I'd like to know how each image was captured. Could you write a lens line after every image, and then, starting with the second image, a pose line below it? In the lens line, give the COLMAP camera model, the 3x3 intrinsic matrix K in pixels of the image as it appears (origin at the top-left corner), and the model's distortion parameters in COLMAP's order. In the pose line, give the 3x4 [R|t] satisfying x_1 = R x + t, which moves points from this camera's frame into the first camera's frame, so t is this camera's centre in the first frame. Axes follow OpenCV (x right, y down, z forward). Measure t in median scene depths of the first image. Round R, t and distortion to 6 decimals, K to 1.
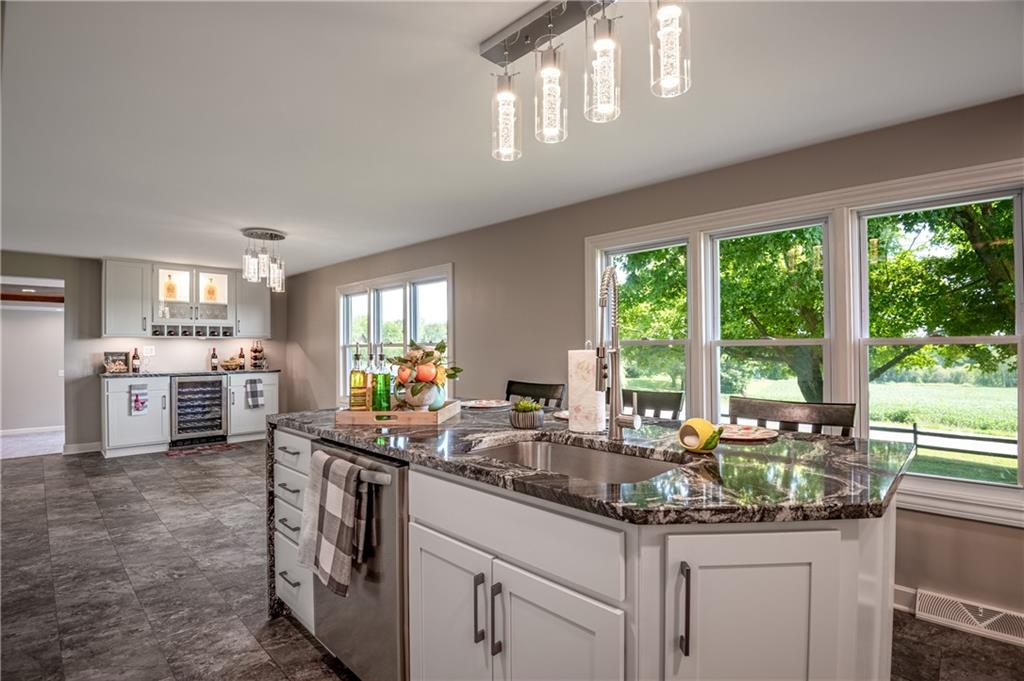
lens RADIAL K [[475.1, 0, 510.3], [0, 475.1, 343.5], [0, 0, 1]] dist [-0.021401, -0.006785]
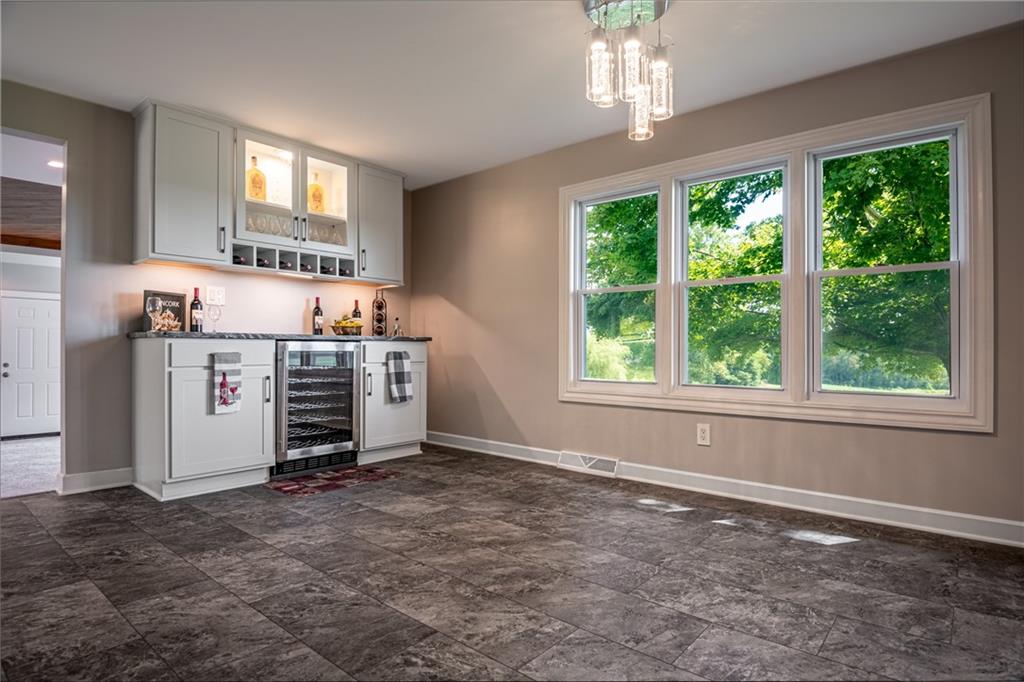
lens RADIAL K [[553.0, 0, 513.4], [0, 553.0, 341.0], [0, 0, 1]] dist [-0.014167, -0.001659]
pose [[0.998126, 0.008282, 0.060637, -0.483846], [-0.008341, 0.999965, 0.000708, 0.066834], [-0.060629, -0.001213, 0.998160, 0.359819]]
